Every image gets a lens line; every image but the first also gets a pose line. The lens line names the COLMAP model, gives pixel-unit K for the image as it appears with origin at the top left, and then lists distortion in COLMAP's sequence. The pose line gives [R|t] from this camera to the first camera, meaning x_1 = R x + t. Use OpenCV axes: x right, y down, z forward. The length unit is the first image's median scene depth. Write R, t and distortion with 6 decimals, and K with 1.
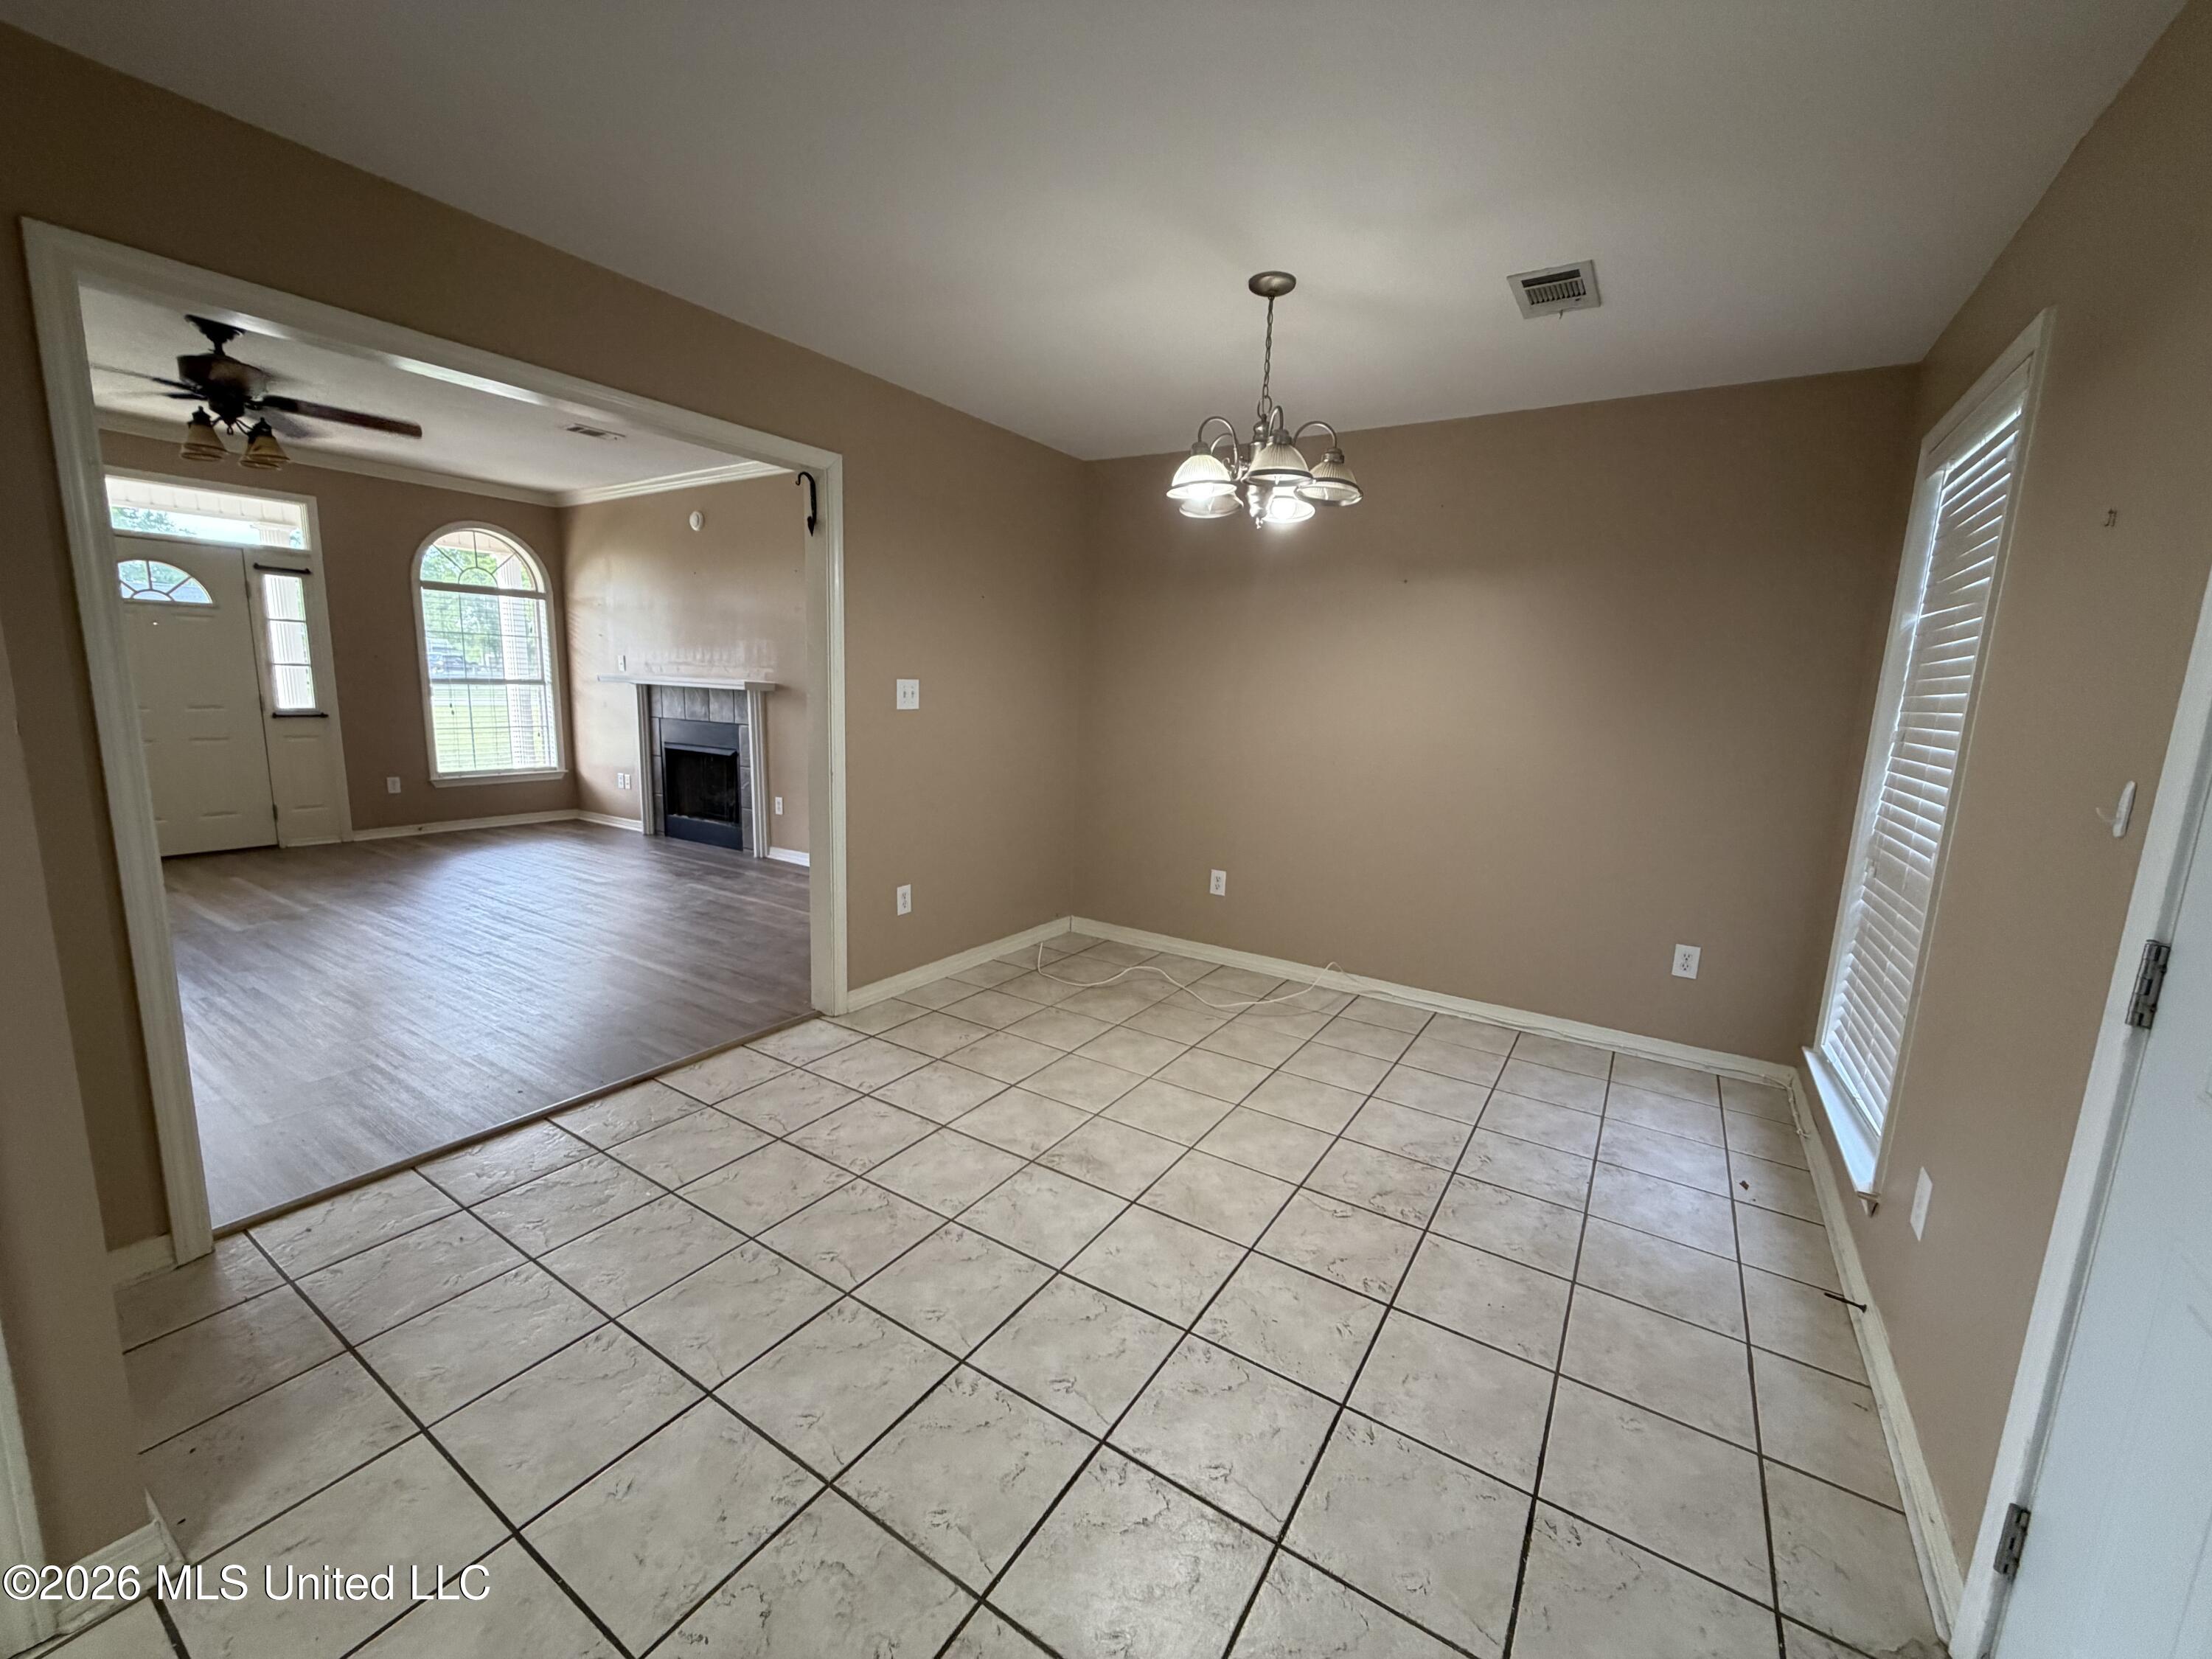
lens RADIAL K [[881.3, 0, 1099.4], [0, 881.3, 832.4], [0, 0, 1]] dist [-0.001203, -0.000309]
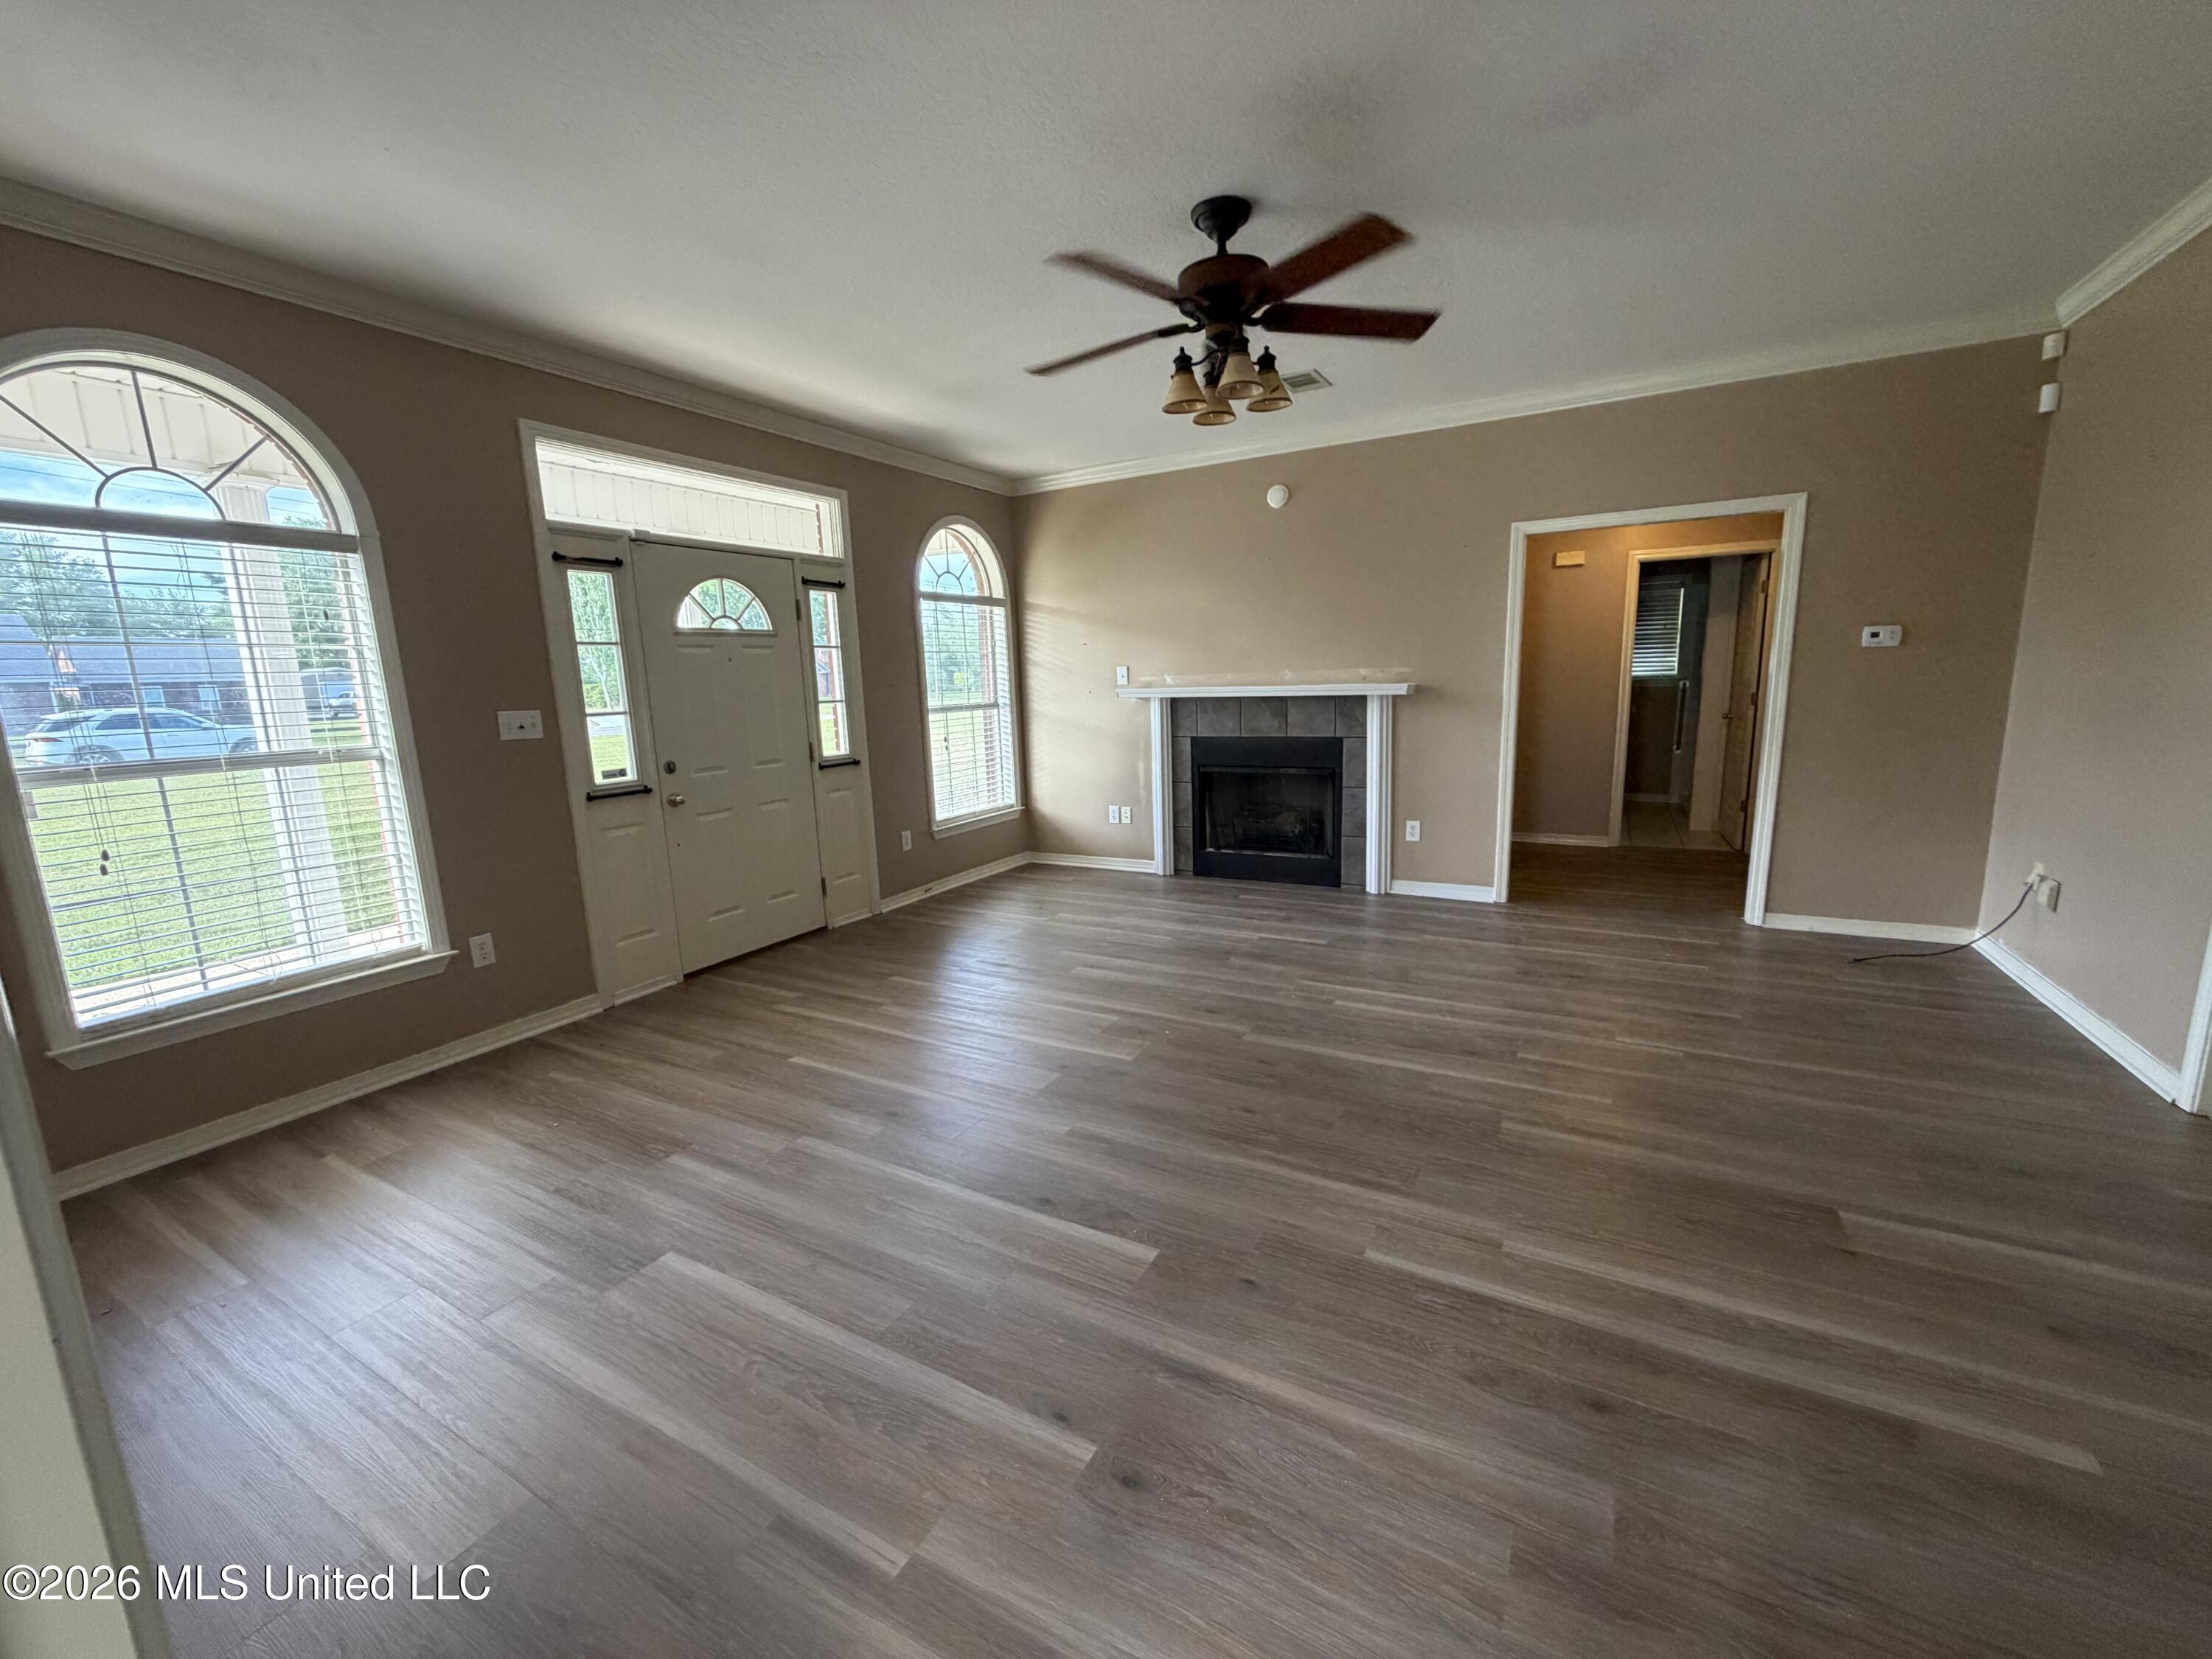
lens RADIAL K [[883.5, 0, 1101.9], [0, 883.5, 831.1], [0, 0, 1]] dist [0.000083, 0.000471]
pose [[0.996173, -0.074855, 0.045123, -1.191692], [0.074505, 0.997176, 0.009390, -0.102630], [-0.045698, -0.005993, 0.998937, 0.301781]]
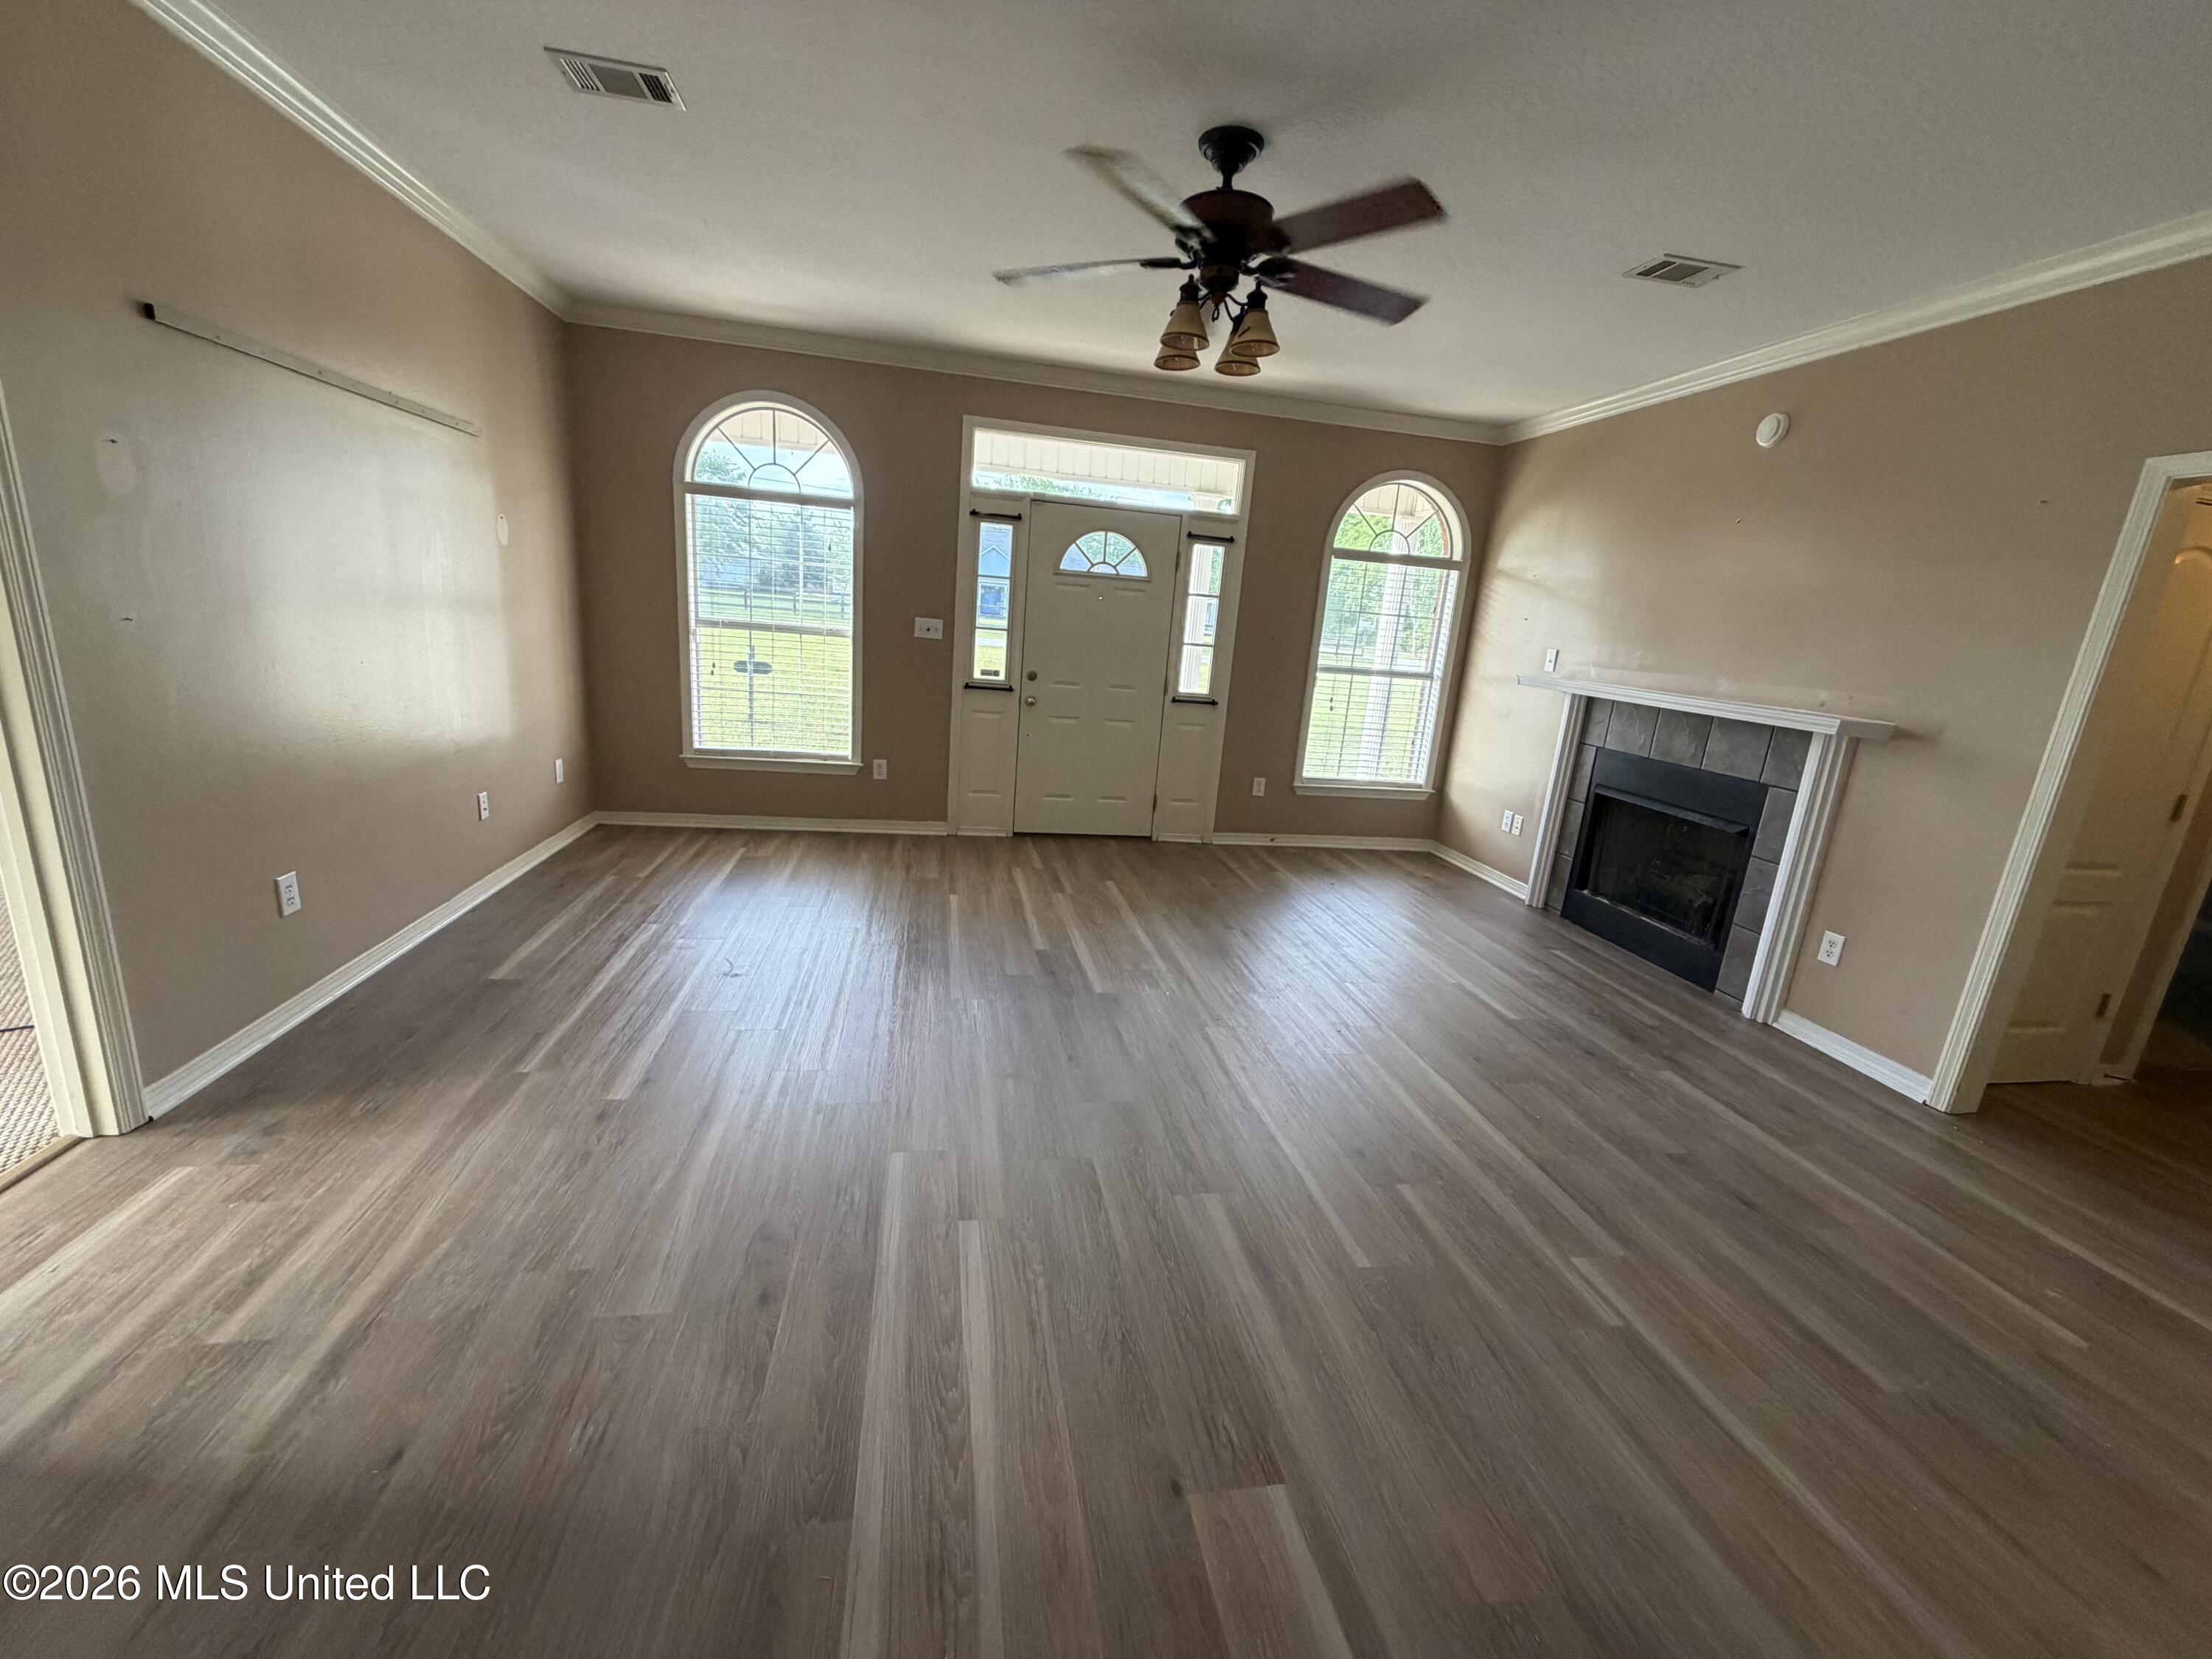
lens RADIAL K [[884.9, 0, 1101.3], [0, 884.9, 830.7], [0, 0, 1]] dist [-0.000132, 0.000575]
pose [[0.681902, 0.196763, -0.704481, -0.514633], [-0.178346, 0.978796, 0.100750, -0.129809], [0.709368, 0.056940, 0.702535, 0.505607]]
